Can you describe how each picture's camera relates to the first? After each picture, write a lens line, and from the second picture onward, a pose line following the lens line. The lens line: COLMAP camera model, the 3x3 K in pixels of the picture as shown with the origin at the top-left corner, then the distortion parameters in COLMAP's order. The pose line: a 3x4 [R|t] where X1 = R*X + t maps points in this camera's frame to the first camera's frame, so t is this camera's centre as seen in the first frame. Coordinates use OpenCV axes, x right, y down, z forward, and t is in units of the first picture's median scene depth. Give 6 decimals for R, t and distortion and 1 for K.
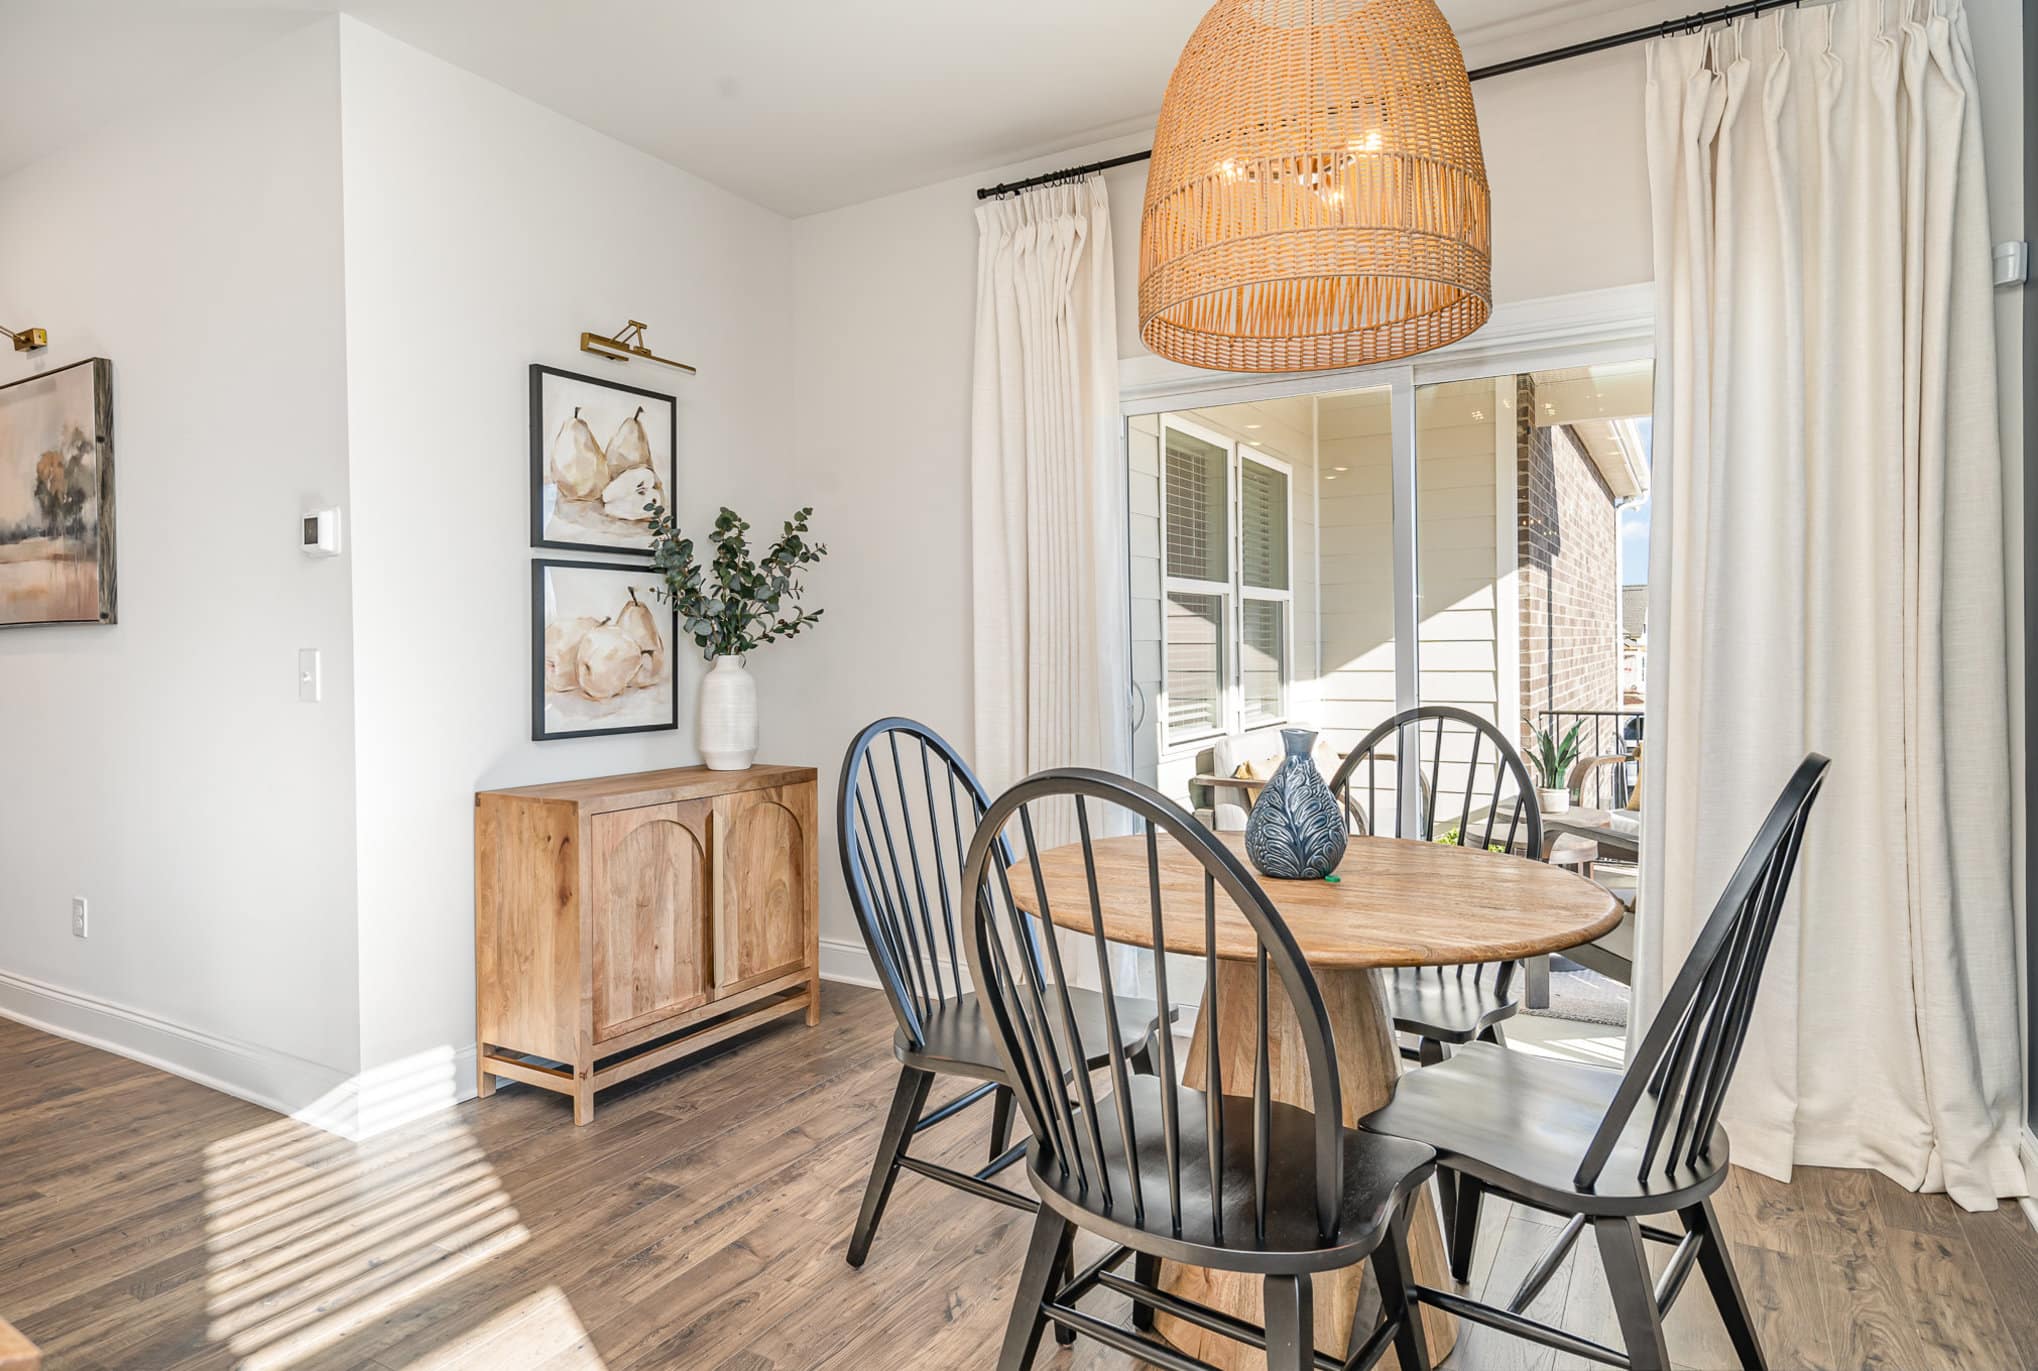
lens RADIAL K [[938.7, 0, 1019.0], [0, 938.7, 685.5], [0, 0, 1]] dist [0.000532, 0.000104]
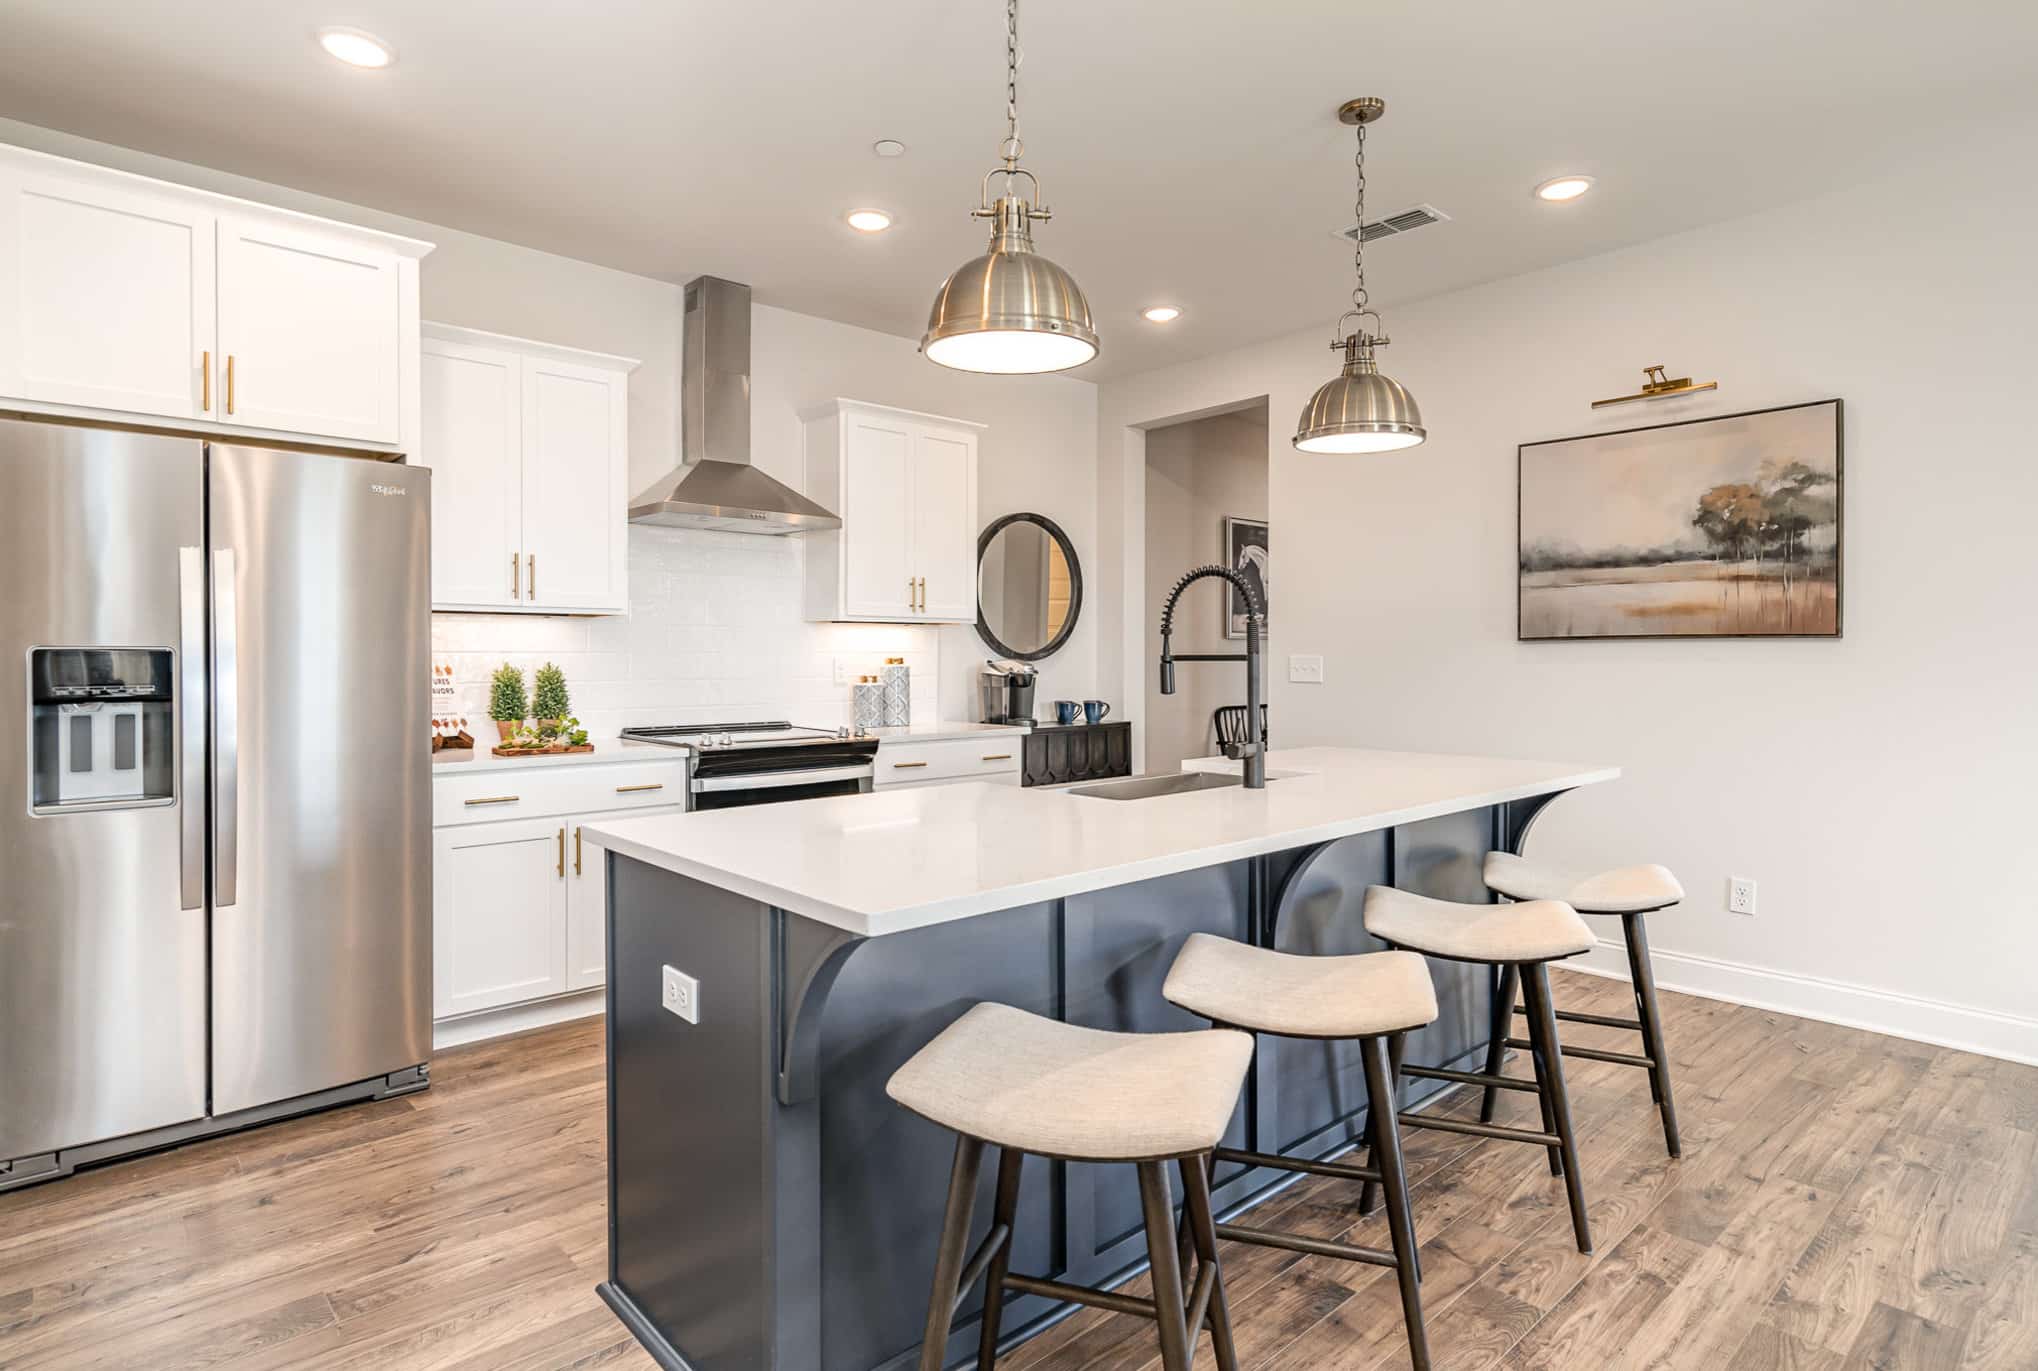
lens RADIAL K [[938.7, 0, 1019.0], [0, 938.7, 685.5], [0, 0, 1]] dist [0.000532, 0.000104]
pose [[0.988759, 0.011580, -0.149066, -1.749931], [-0.013738, 0.999815, -0.013453, 0.017251], [0.148882, 0.015350, 0.988736, -0.232832]]
